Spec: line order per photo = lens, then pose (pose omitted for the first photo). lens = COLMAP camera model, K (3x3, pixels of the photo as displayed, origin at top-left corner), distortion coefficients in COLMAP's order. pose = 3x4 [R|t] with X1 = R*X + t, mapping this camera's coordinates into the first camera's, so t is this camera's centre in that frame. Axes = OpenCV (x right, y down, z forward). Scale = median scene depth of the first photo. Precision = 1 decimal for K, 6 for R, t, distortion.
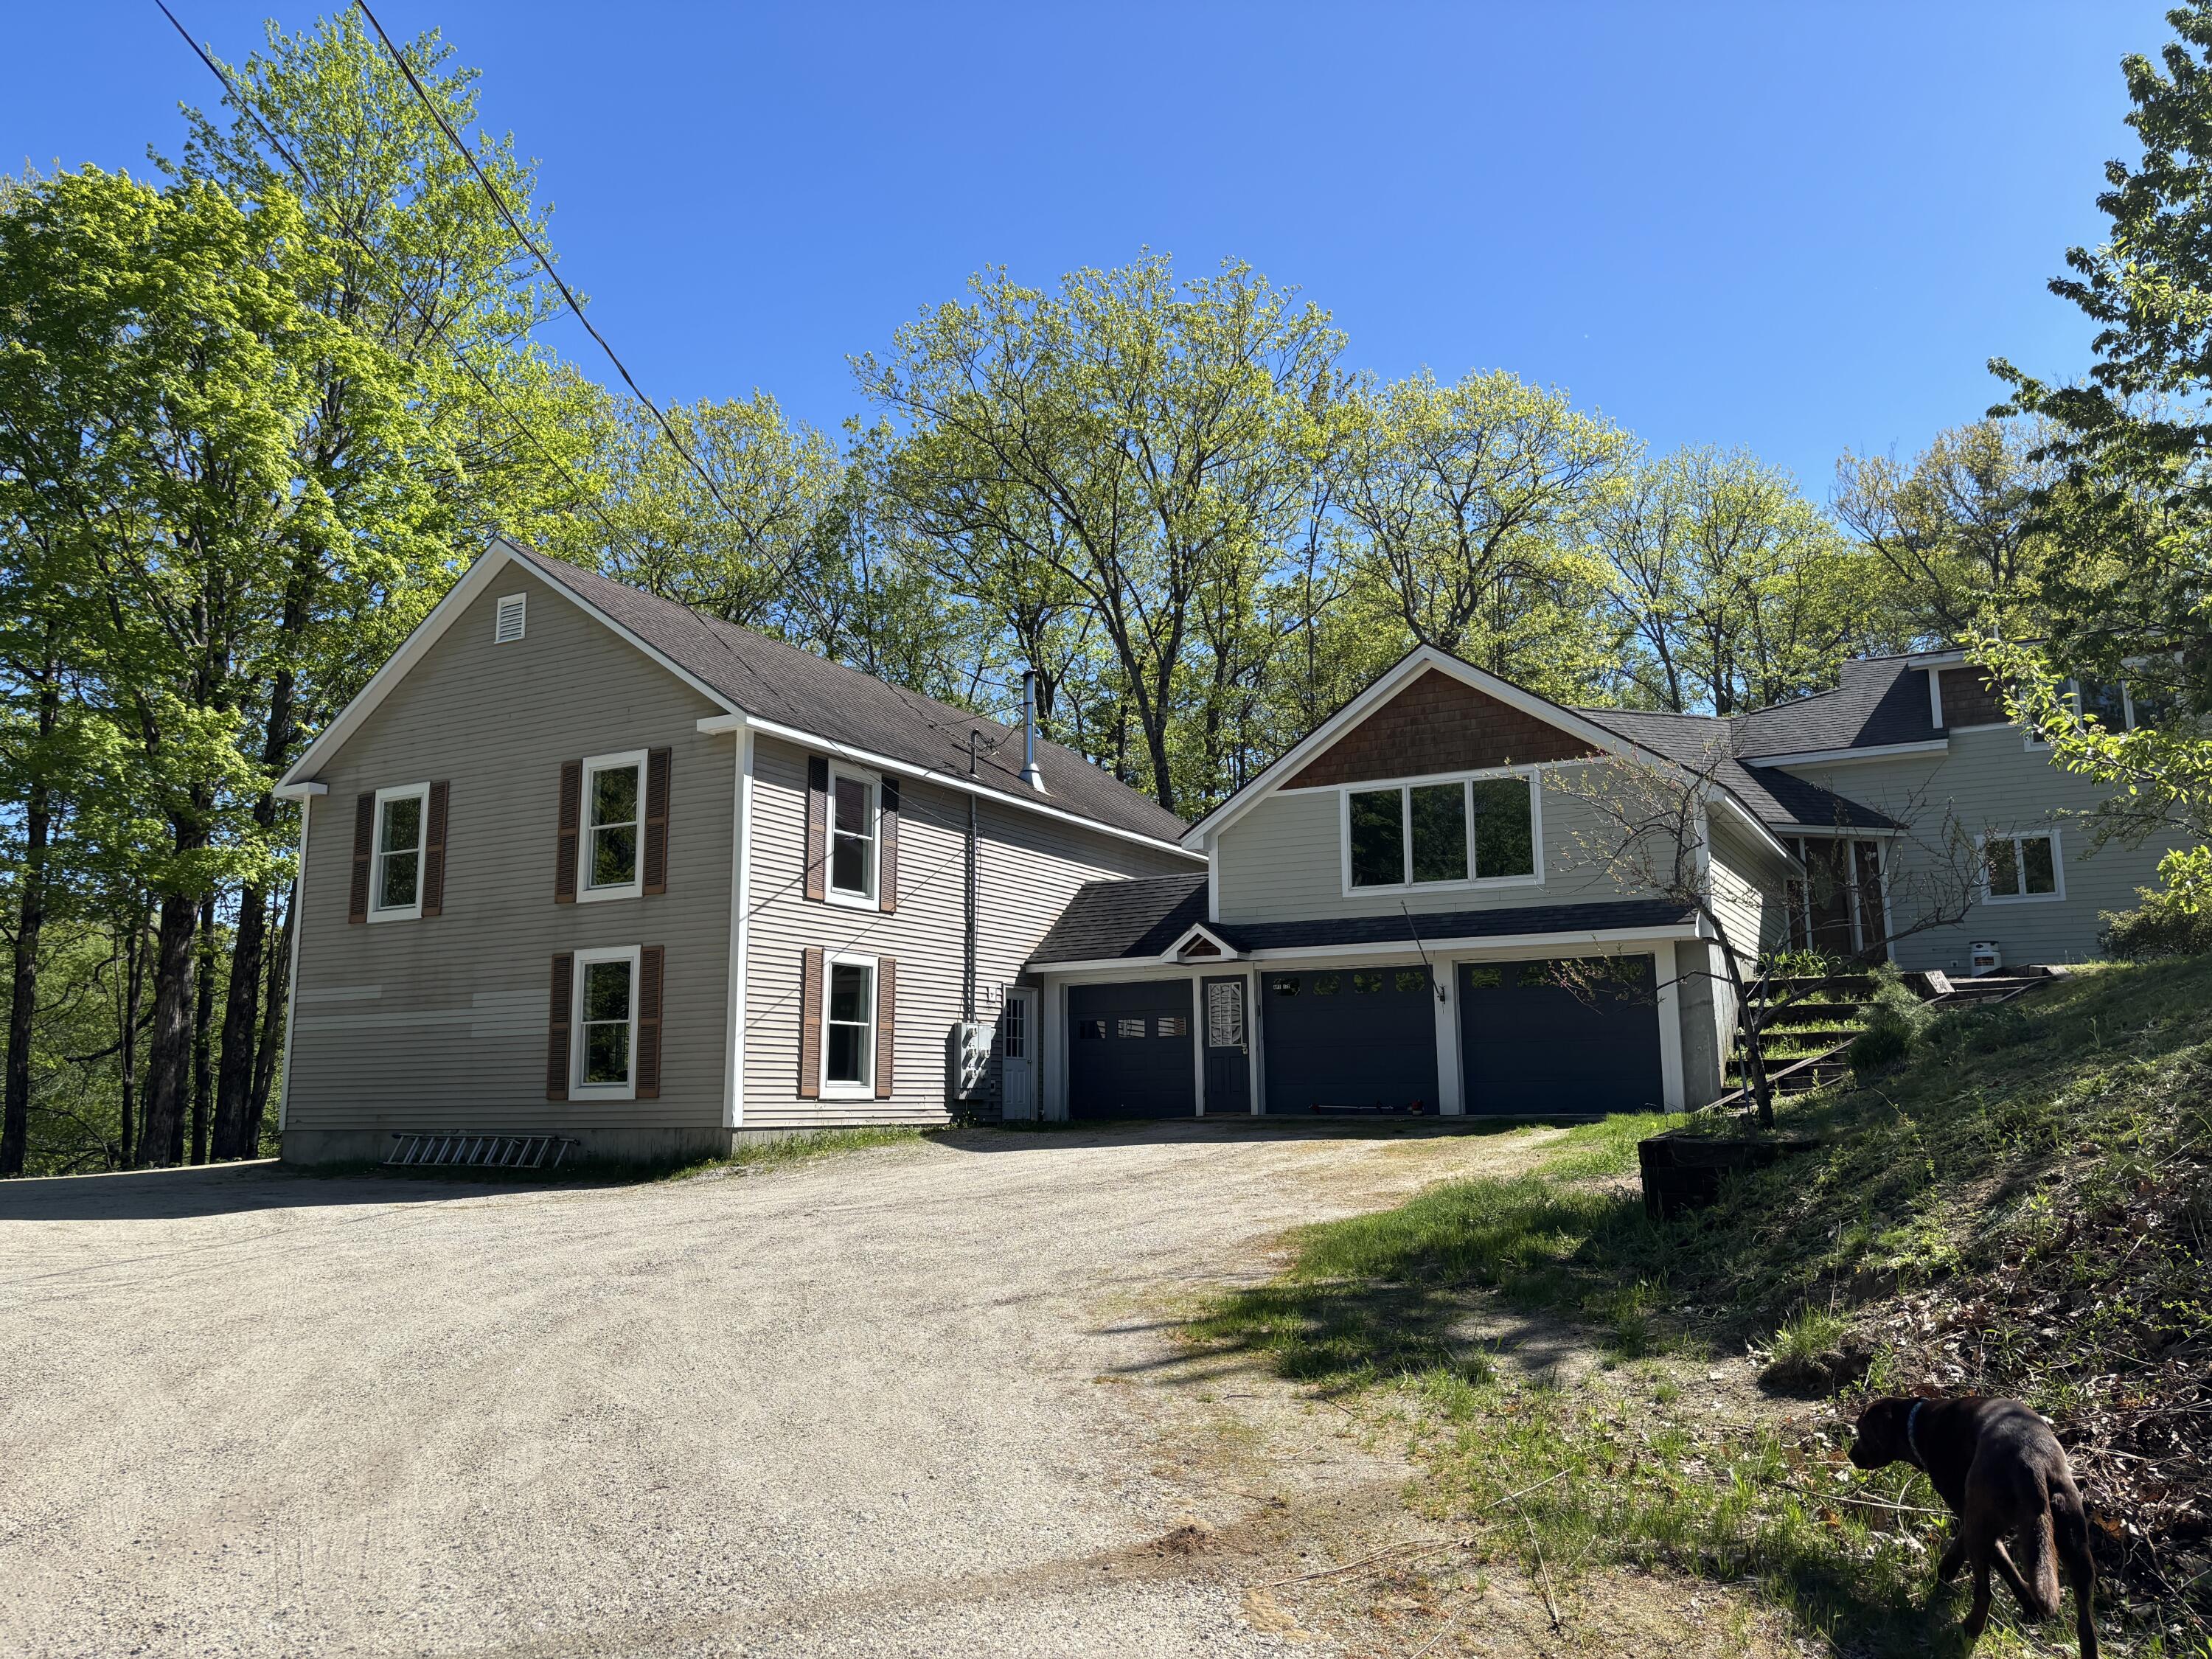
lens RADIAL K [[1670.7, 0, 1096.7], [0, 1670.7, 839.5], [0, 0, 1]] dist [0.041782, -0.053733]
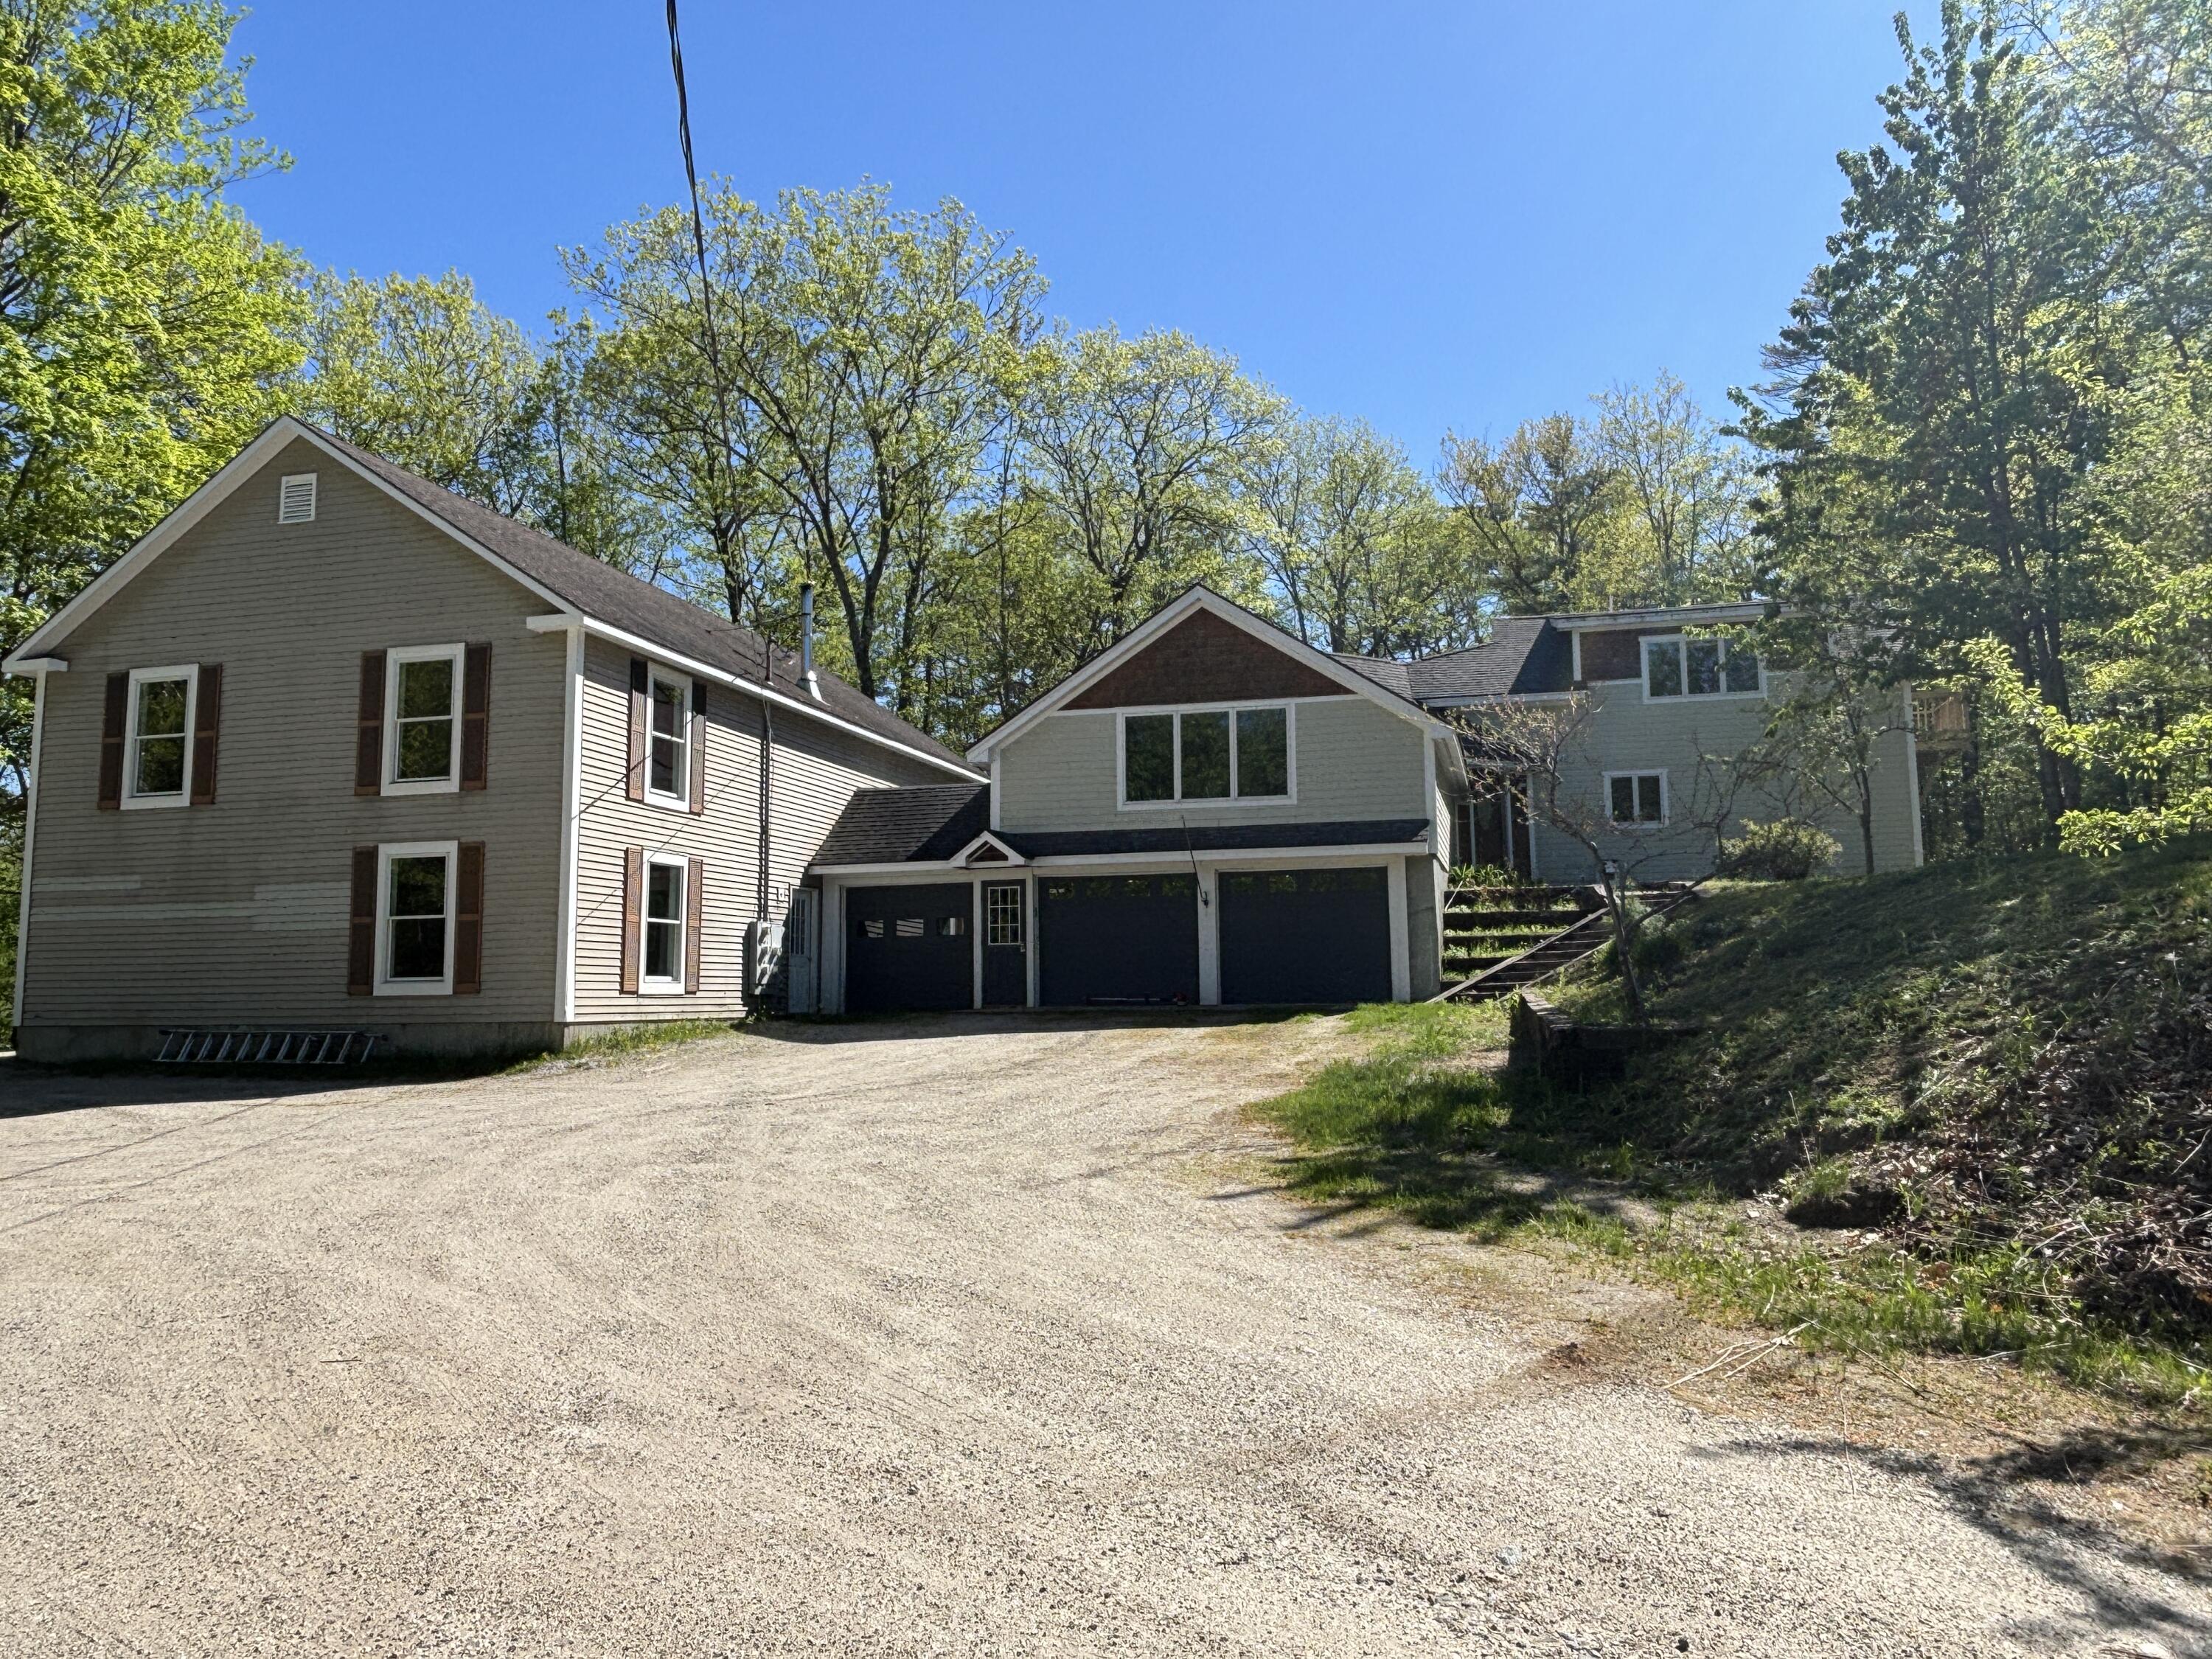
lens RADIAL K [[1579.3, 0, 1106.2], [0, 1579.3, 818.2], [0, 0, 1]] dist [0.026939, -0.059786]
pose [[0.966371, 0.025664, 0.255867, -0.133272], [-0.037385, 0.998457, 0.041050, -0.003205], [-0.254419, -0.049235, 0.965840, -0.004861]]
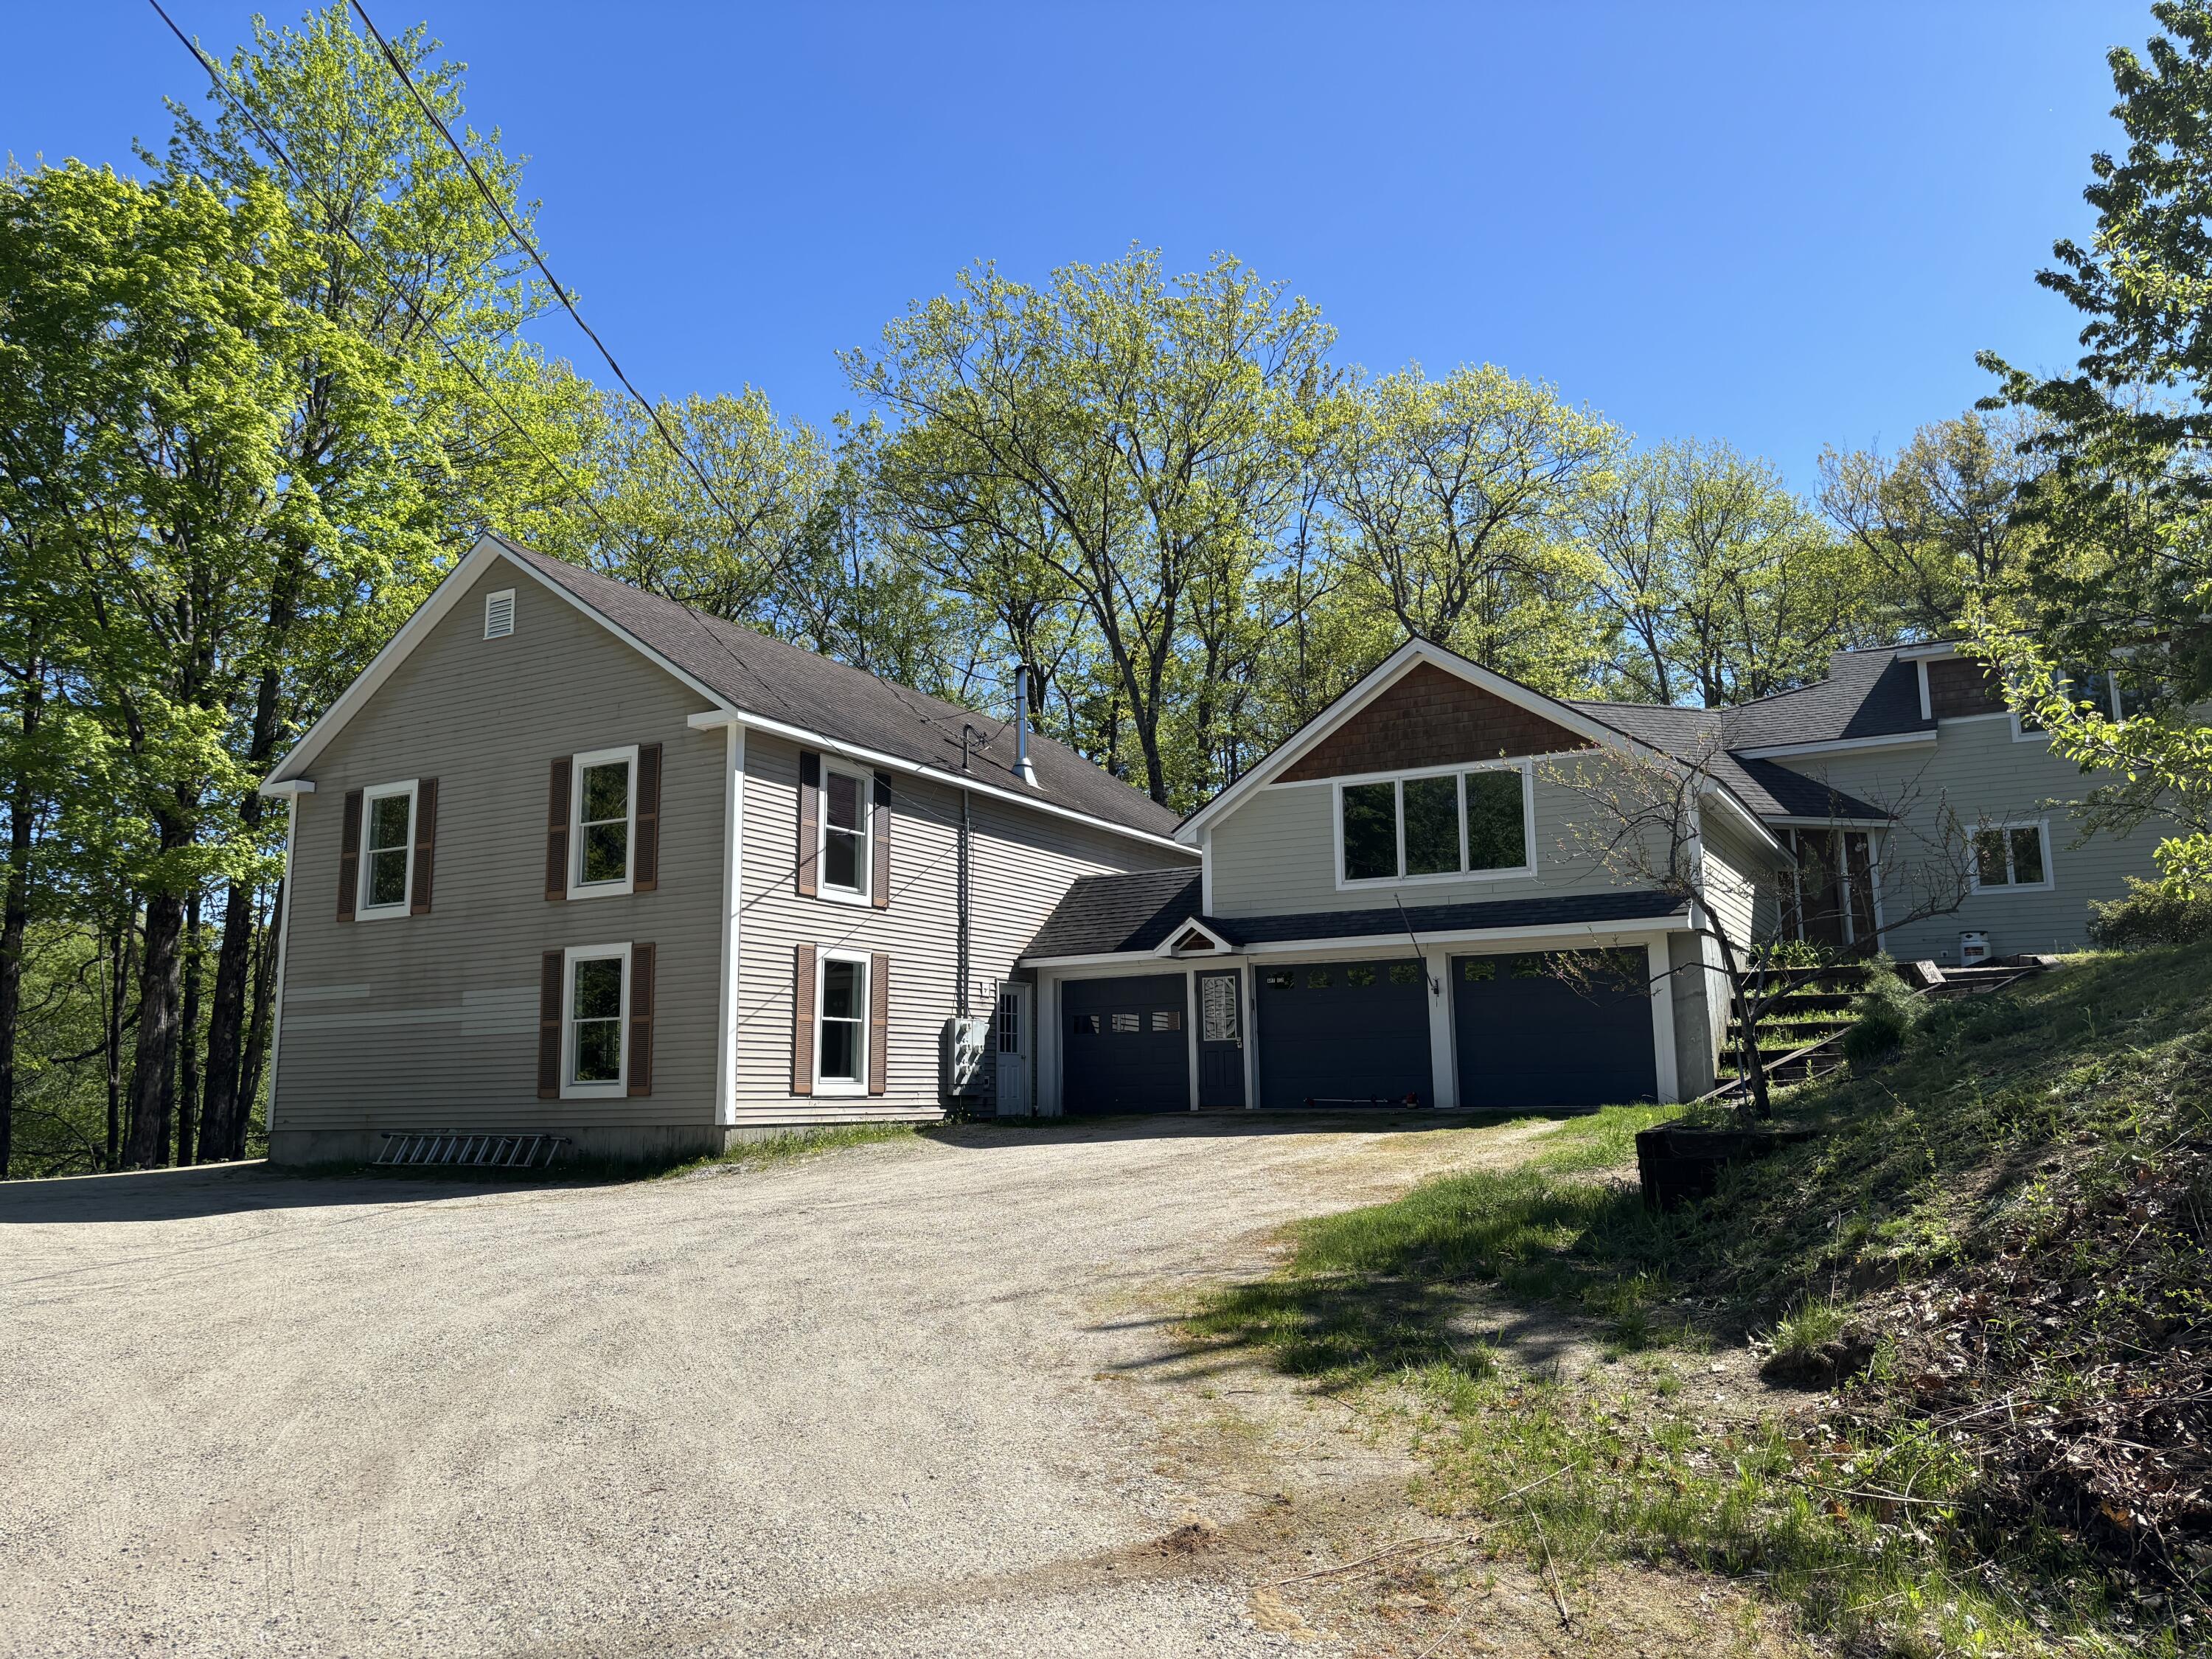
lens RADIAL K [[1670.6, 0, 1106.0], [0, 1670.6, 829.5], [0, 0, 1]] dist [0.042646, -0.055231]
pose [[0.999931, -0.004569, 0.010836, -0.001163], [0.004601, 0.999985, -0.002931, 0.000356], [-0.010823, 0.002980, 0.999937, 0.001990]]
